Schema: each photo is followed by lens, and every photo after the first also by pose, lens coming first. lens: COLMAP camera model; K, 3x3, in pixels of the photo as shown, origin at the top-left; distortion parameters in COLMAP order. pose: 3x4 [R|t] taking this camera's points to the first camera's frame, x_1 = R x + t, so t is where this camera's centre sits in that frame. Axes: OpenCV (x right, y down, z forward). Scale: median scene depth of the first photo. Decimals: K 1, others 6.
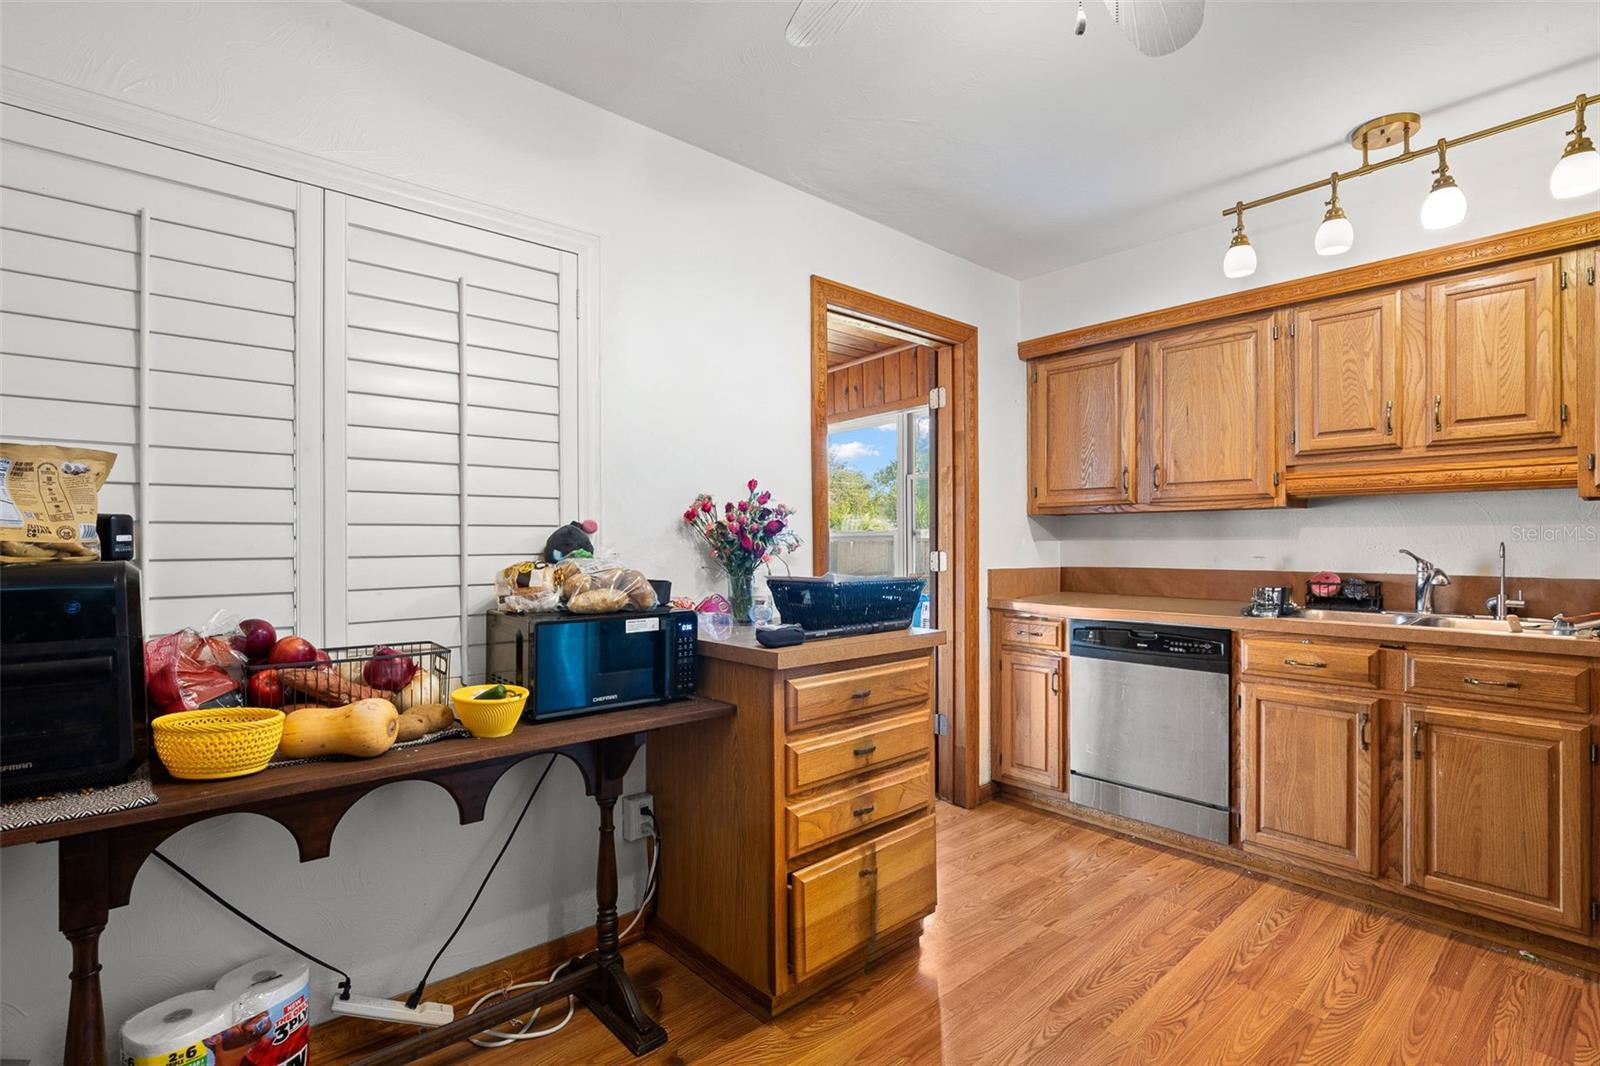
lens RADIAL K [[744.9, 0, 799.9], [0, 744.9, 539.9], [0, 0, 1]] dist [-0.010300, 0.000780]
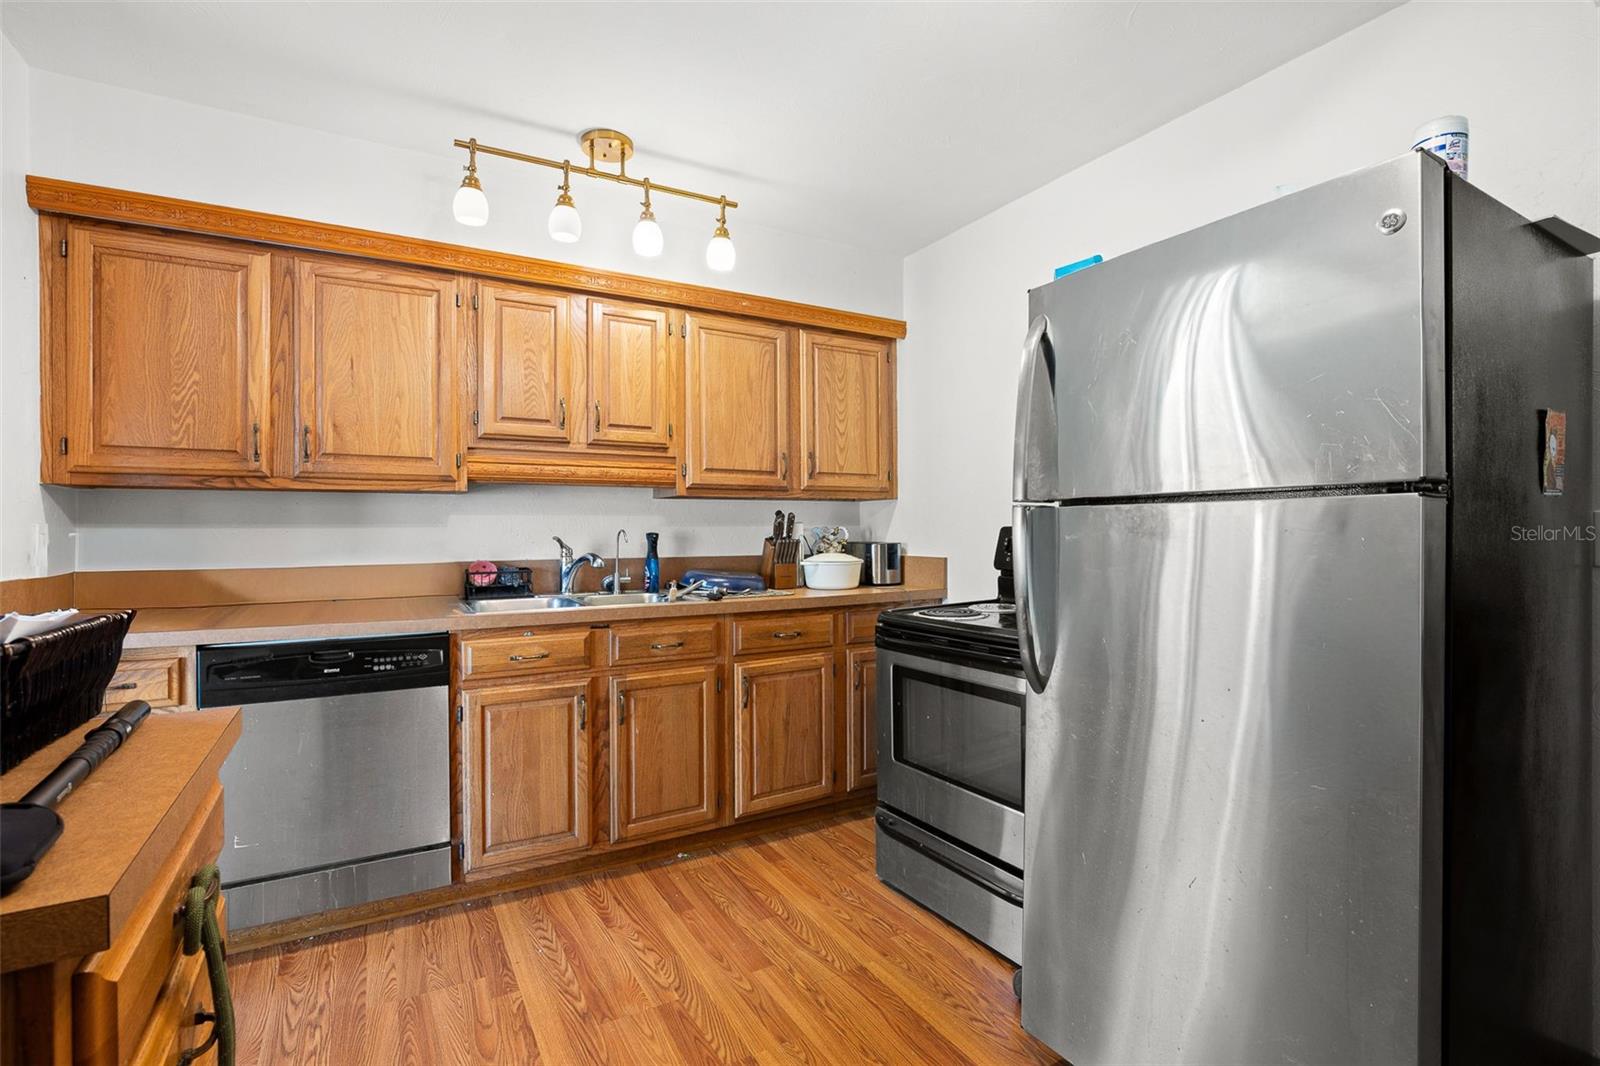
lens RADIAL K [[744.9, 0, 795.9], [0, 744.9, 530.8], [0, 0, 1]] dist [-0.010300, 0.000780]
pose [[0.210748, -0.002158, 0.977538, -0.178429], [0.000223, 0.999998, 0.002160, 0.002281], [-0.977540, -0.000237, 0.210748, 0.445640]]
